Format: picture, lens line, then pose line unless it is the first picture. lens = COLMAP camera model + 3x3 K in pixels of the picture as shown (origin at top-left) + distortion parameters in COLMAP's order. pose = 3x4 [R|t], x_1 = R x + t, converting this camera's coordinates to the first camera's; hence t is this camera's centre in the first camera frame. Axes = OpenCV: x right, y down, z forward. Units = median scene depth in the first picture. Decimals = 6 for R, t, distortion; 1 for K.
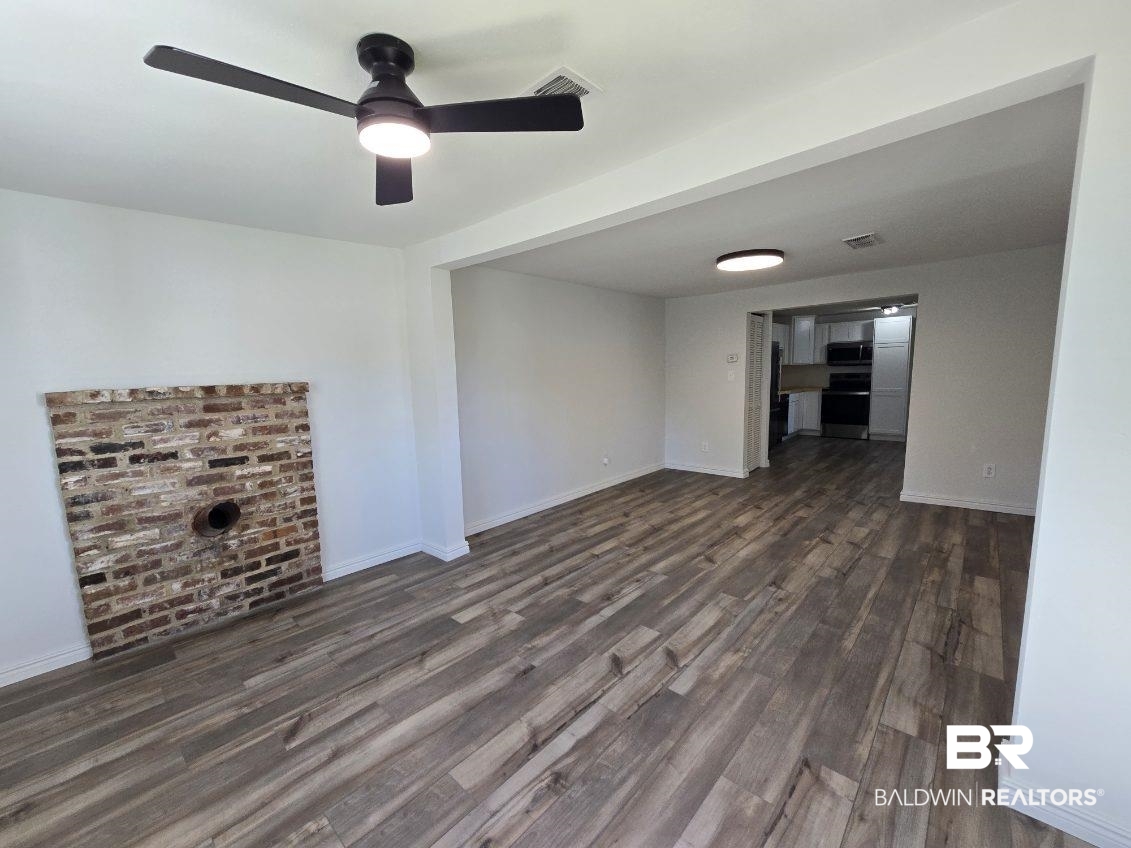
lens RADIAL K [[462.5, 0, 563.7], [0, 462.5, 424.4], [0, 0, 1]] dist [-0.002146, -0.000310]
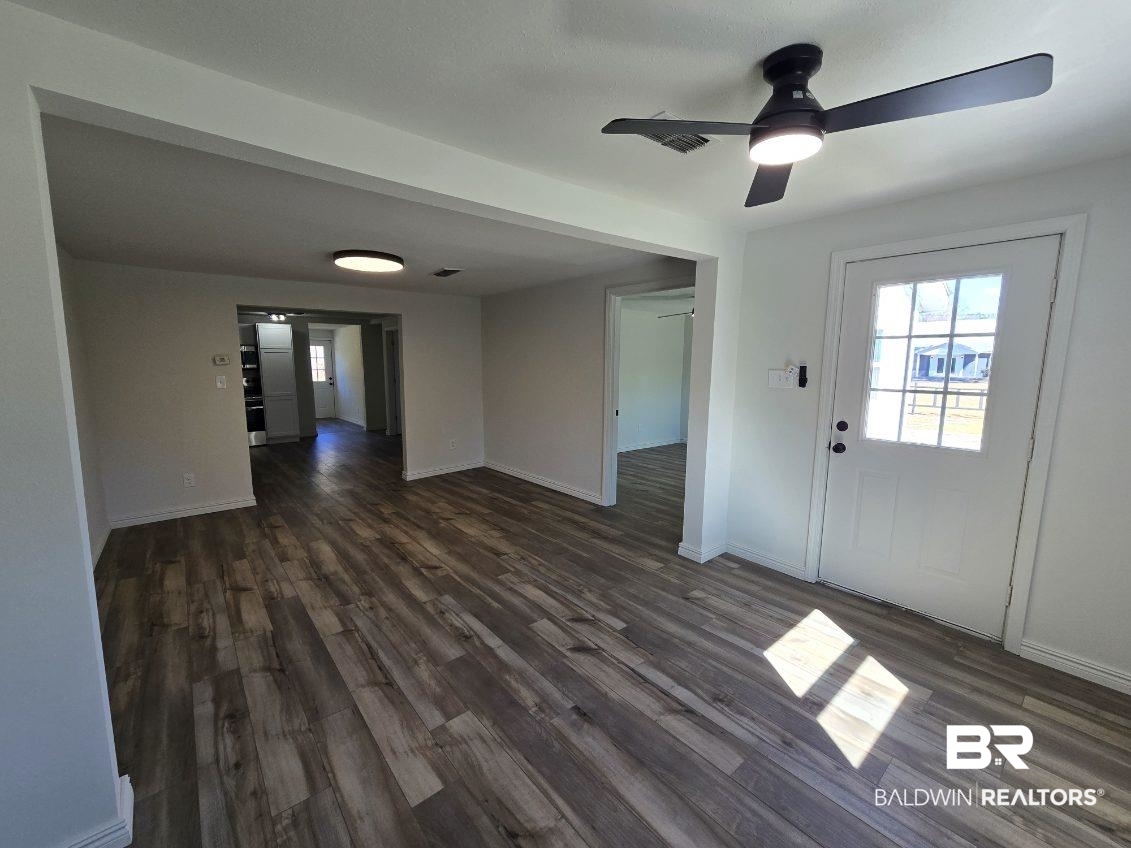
lens RADIAL K [[462.5, 0, 563.7], [0, 462.5, 424.4], [0, 0, 1]] dist [-0.002146, -0.000310]
pose [[0.137813, -0.103429, 0.985043, -0.602272], [0.112575, 0.989724, 0.088170, -0.067046], [-0.984040, 0.098740, 0.148040, 0.561584]]
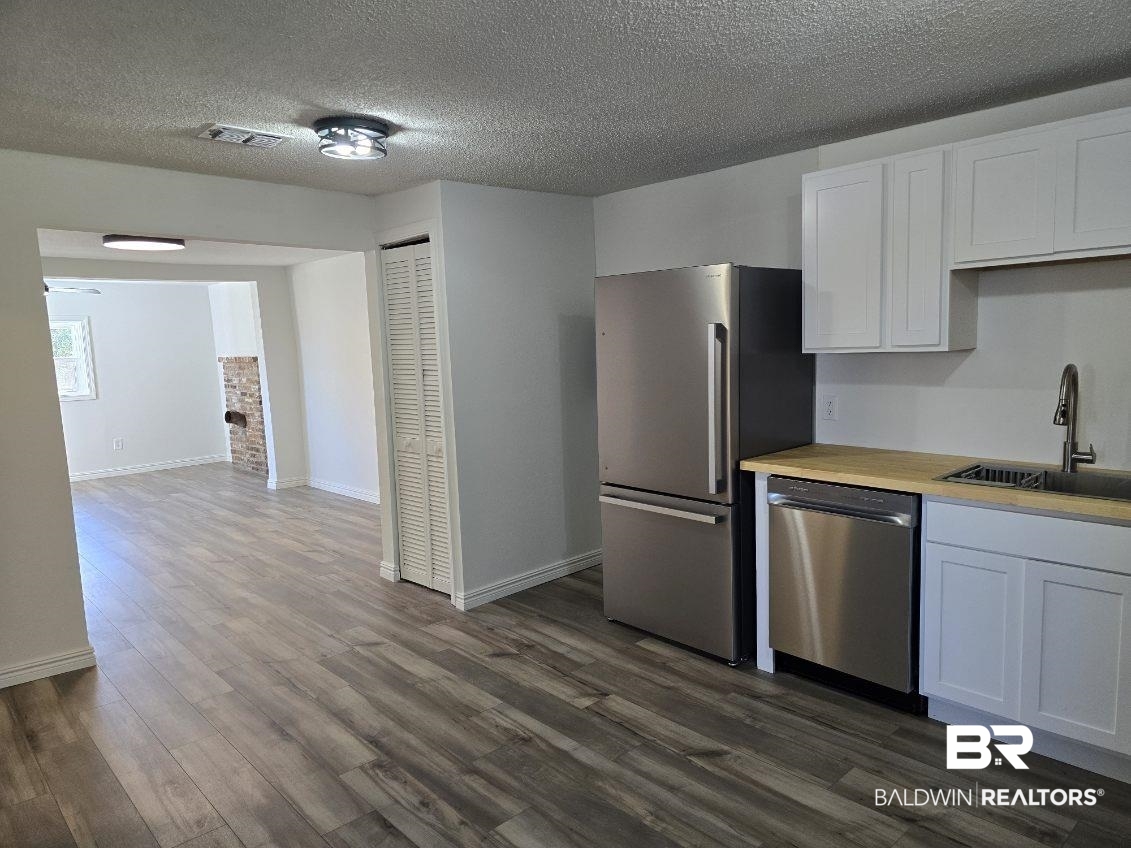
lens RADIAL K [[746.4, 0, 565.5], [0, 746.4, 424.0], [0, 0, 1]] dist [0.035206, -0.001151]
pose [[-0.073255, 0.143013, -0.987006, 2.064719], [-0.086811, 0.984994, 0.149165, -0.338521], [0.993528, 0.096610, -0.059740, 2.181197]]
